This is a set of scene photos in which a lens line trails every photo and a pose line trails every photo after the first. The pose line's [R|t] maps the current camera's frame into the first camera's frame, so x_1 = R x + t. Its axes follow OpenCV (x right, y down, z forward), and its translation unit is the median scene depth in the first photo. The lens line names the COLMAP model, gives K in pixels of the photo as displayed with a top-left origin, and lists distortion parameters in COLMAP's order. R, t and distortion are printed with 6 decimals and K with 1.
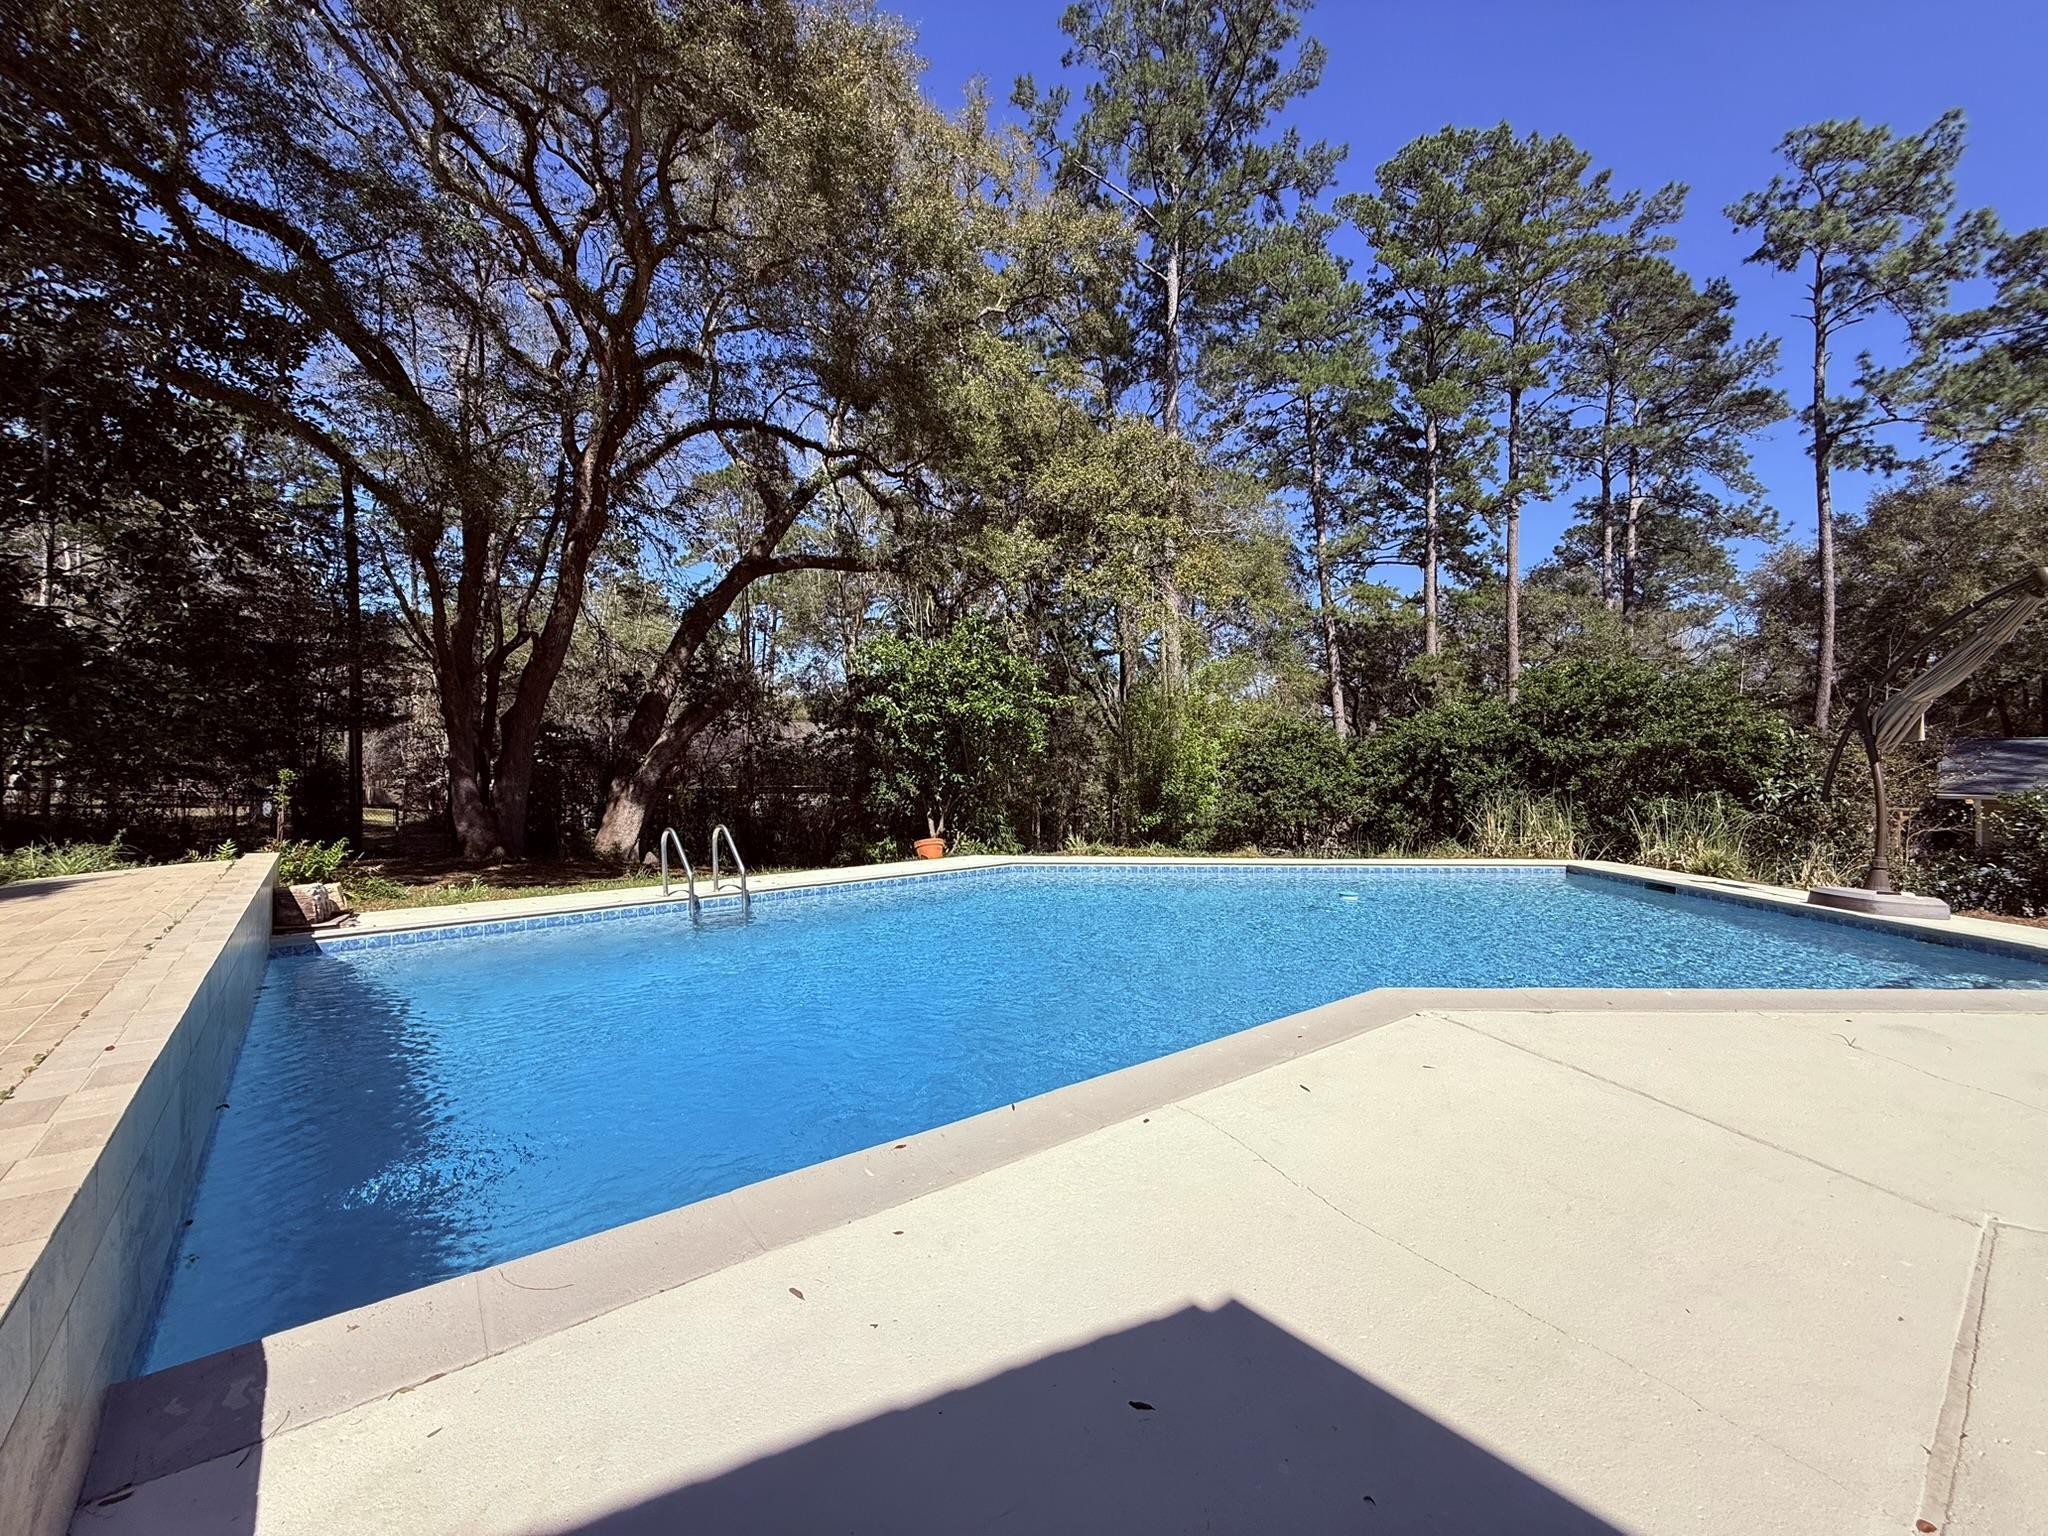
lens RADIAL K [[813.5, 0, 1018.2], [0, 813.5, 769.3], [0, 0, 1]] dist [-0.000255, 0.000107]
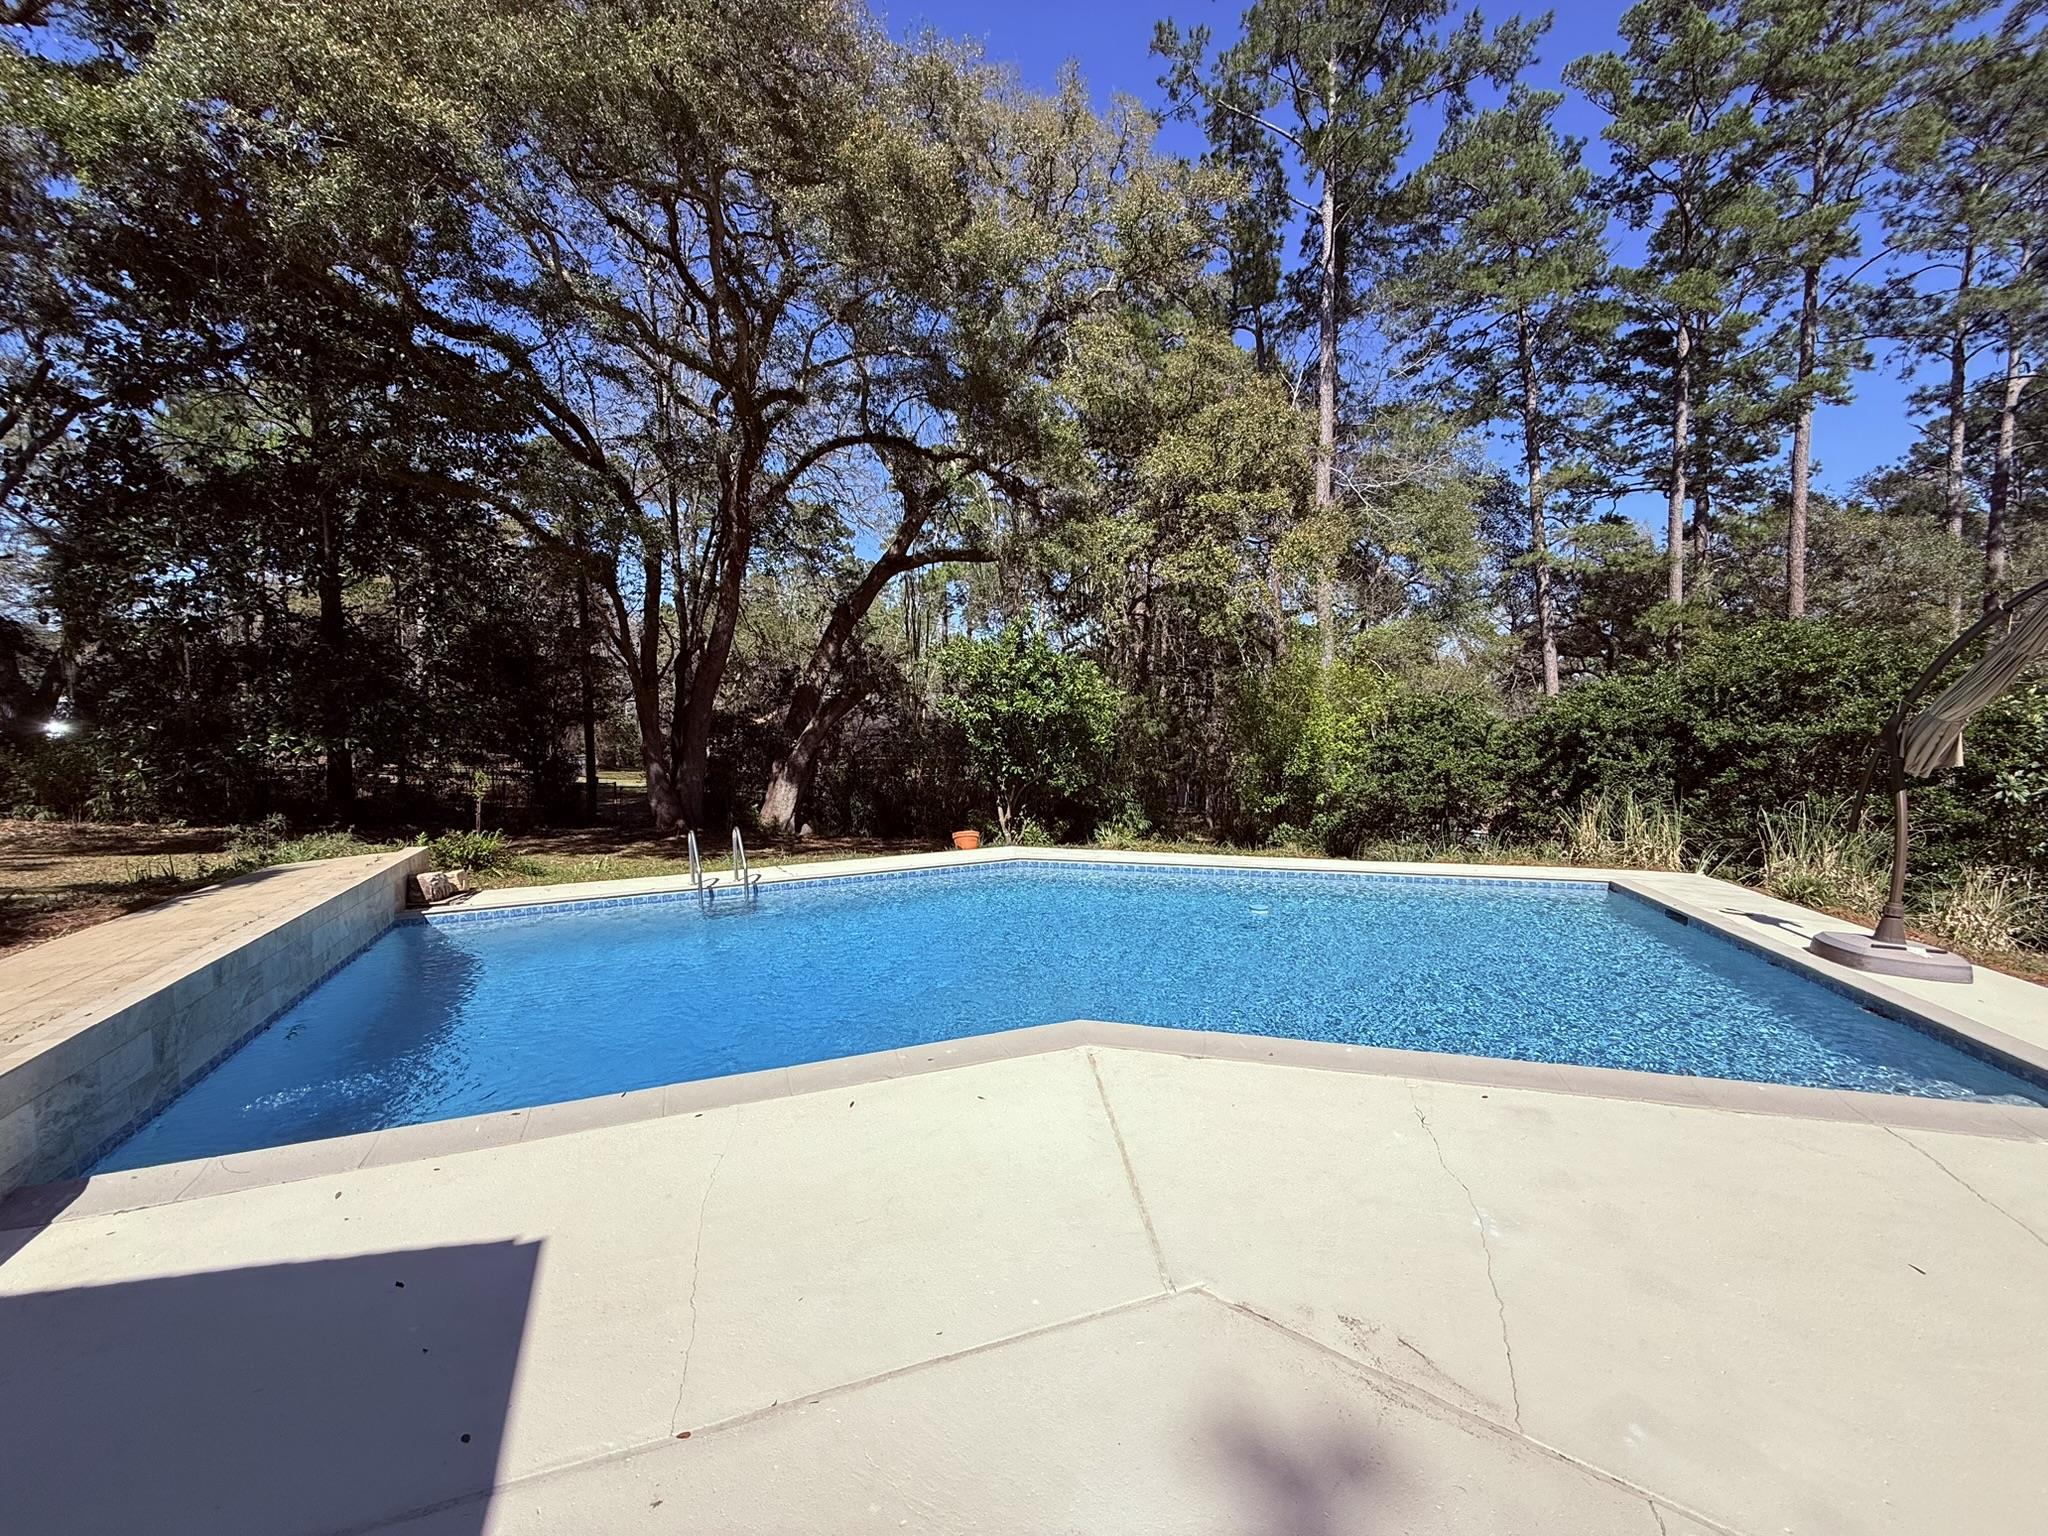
lens RADIAL K [[819.1, 0, 1031.7], [0, 819.1, 765.6], [0, 0, 1]] dist [-0.000787, -0.000496]
pose [[0.962922, 0.002835, -0.269765, 0.148738], [0.010468, 0.998799, 0.047861, -0.029537], [0.269576, -0.048910, 0.961736, -0.018814]]
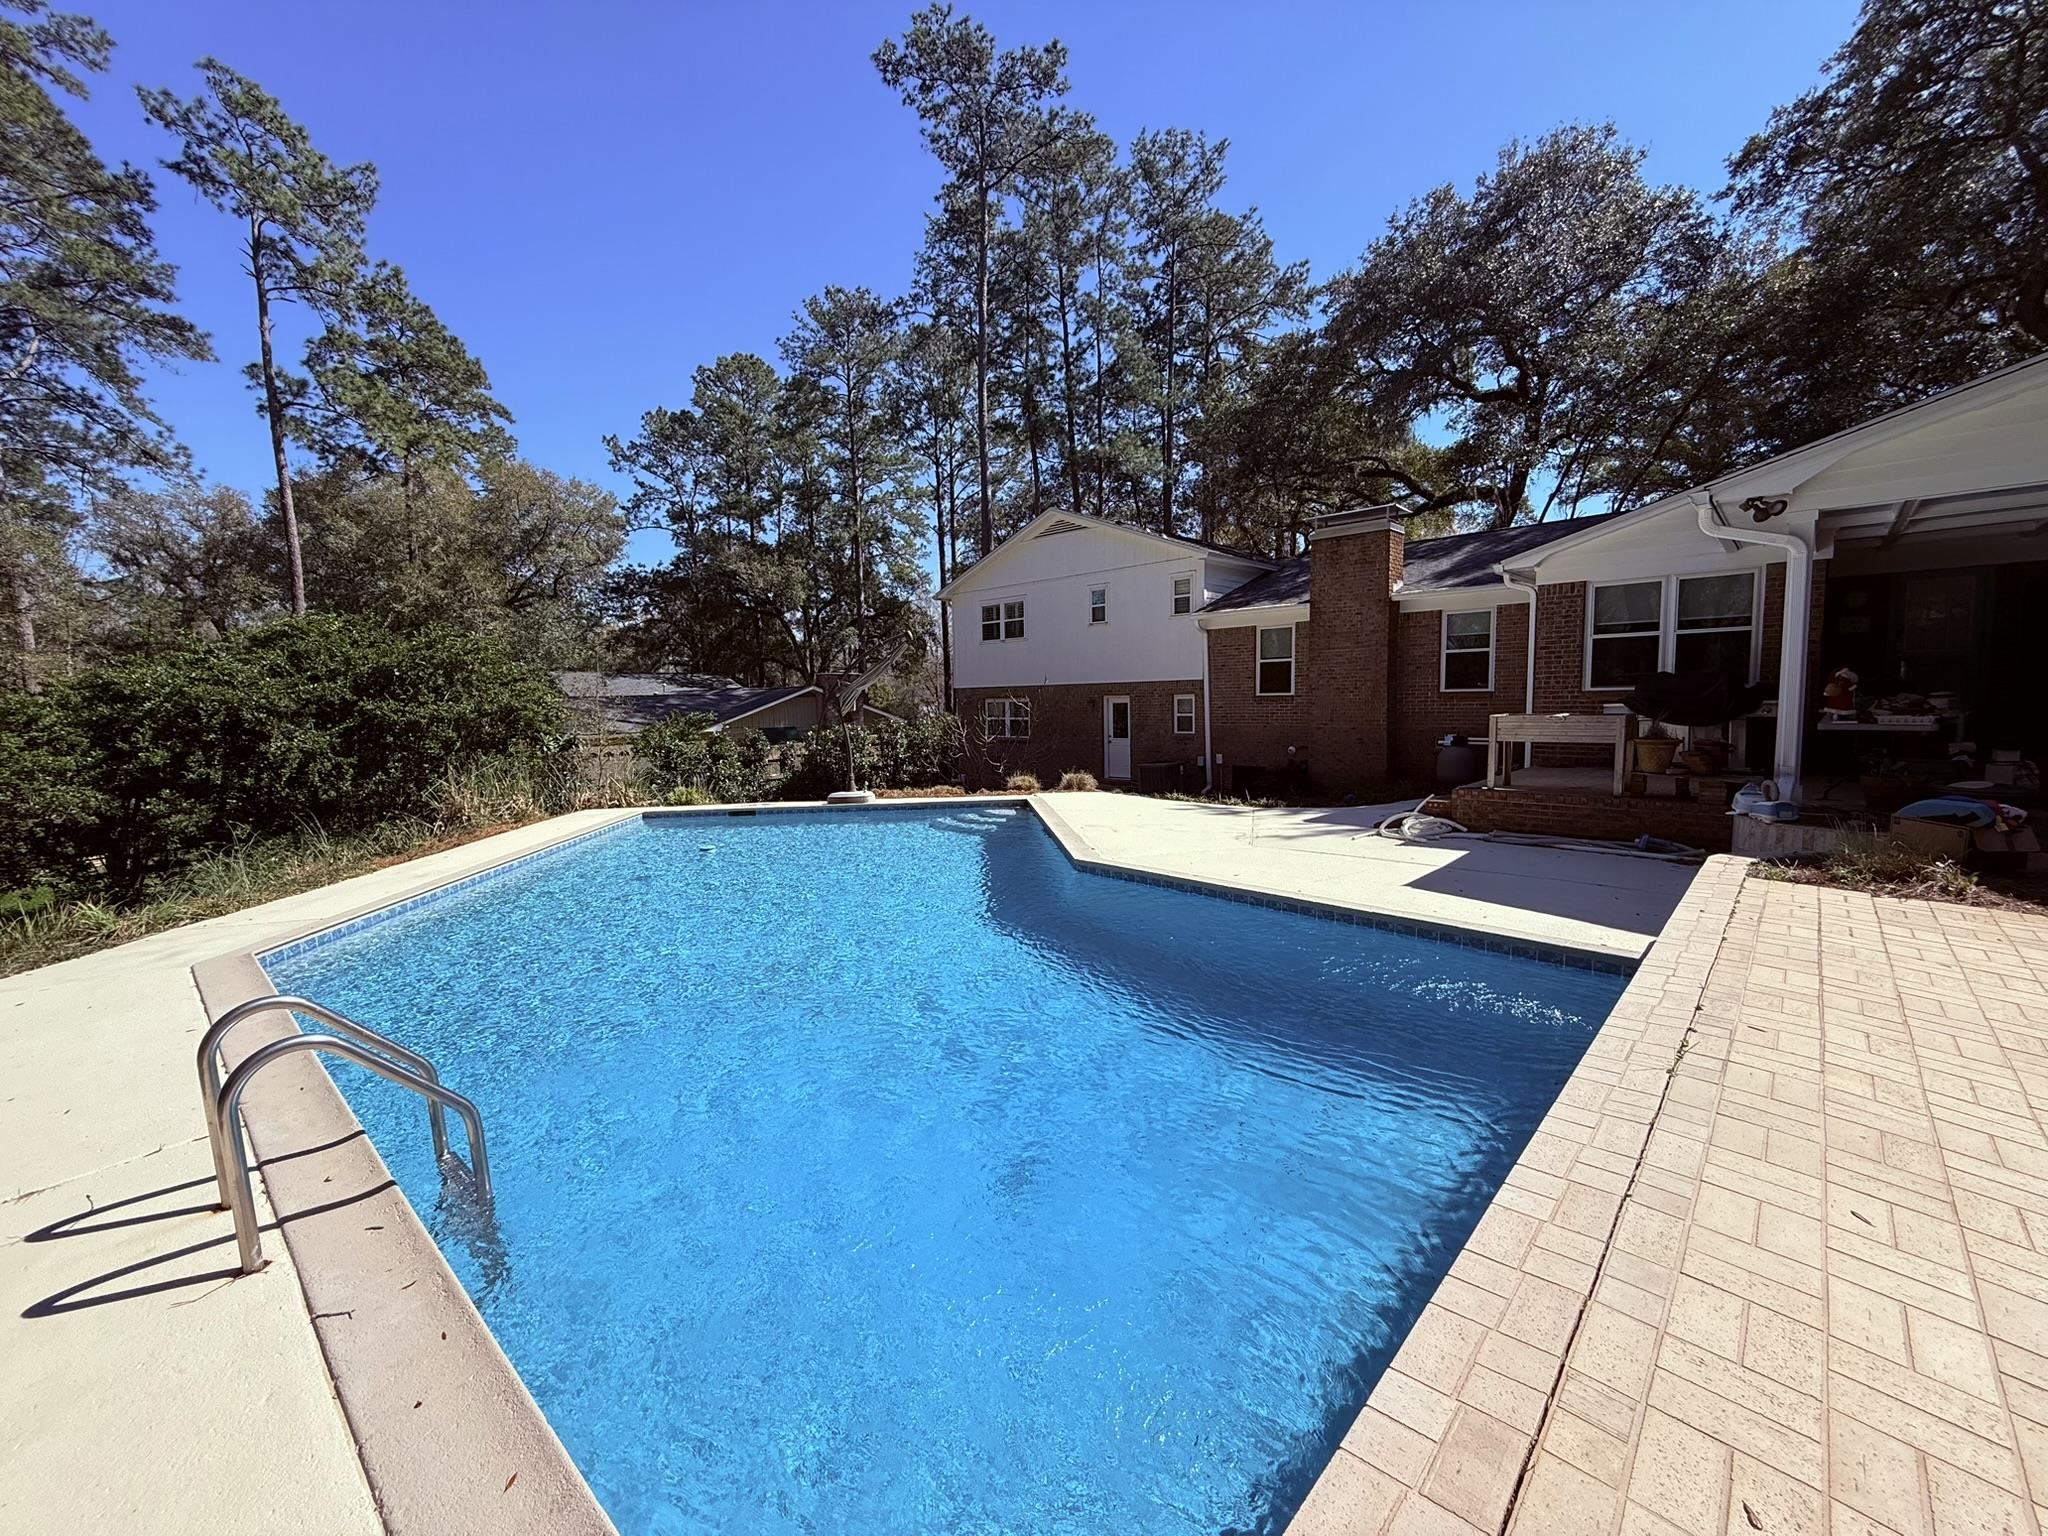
lens RADIAL K [[813.5, 0, 1018.2], [0, 813.5, 769.3], [0, 0, 1]] dist [-0.000255, 0.000107]
pose [[-0.108153, -0.084450, 0.990541, -0.259246], [0.027451, 0.995752, 0.087892, -0.015234], [-0.993755, 0.036697, -0.105376, 0.285510]]
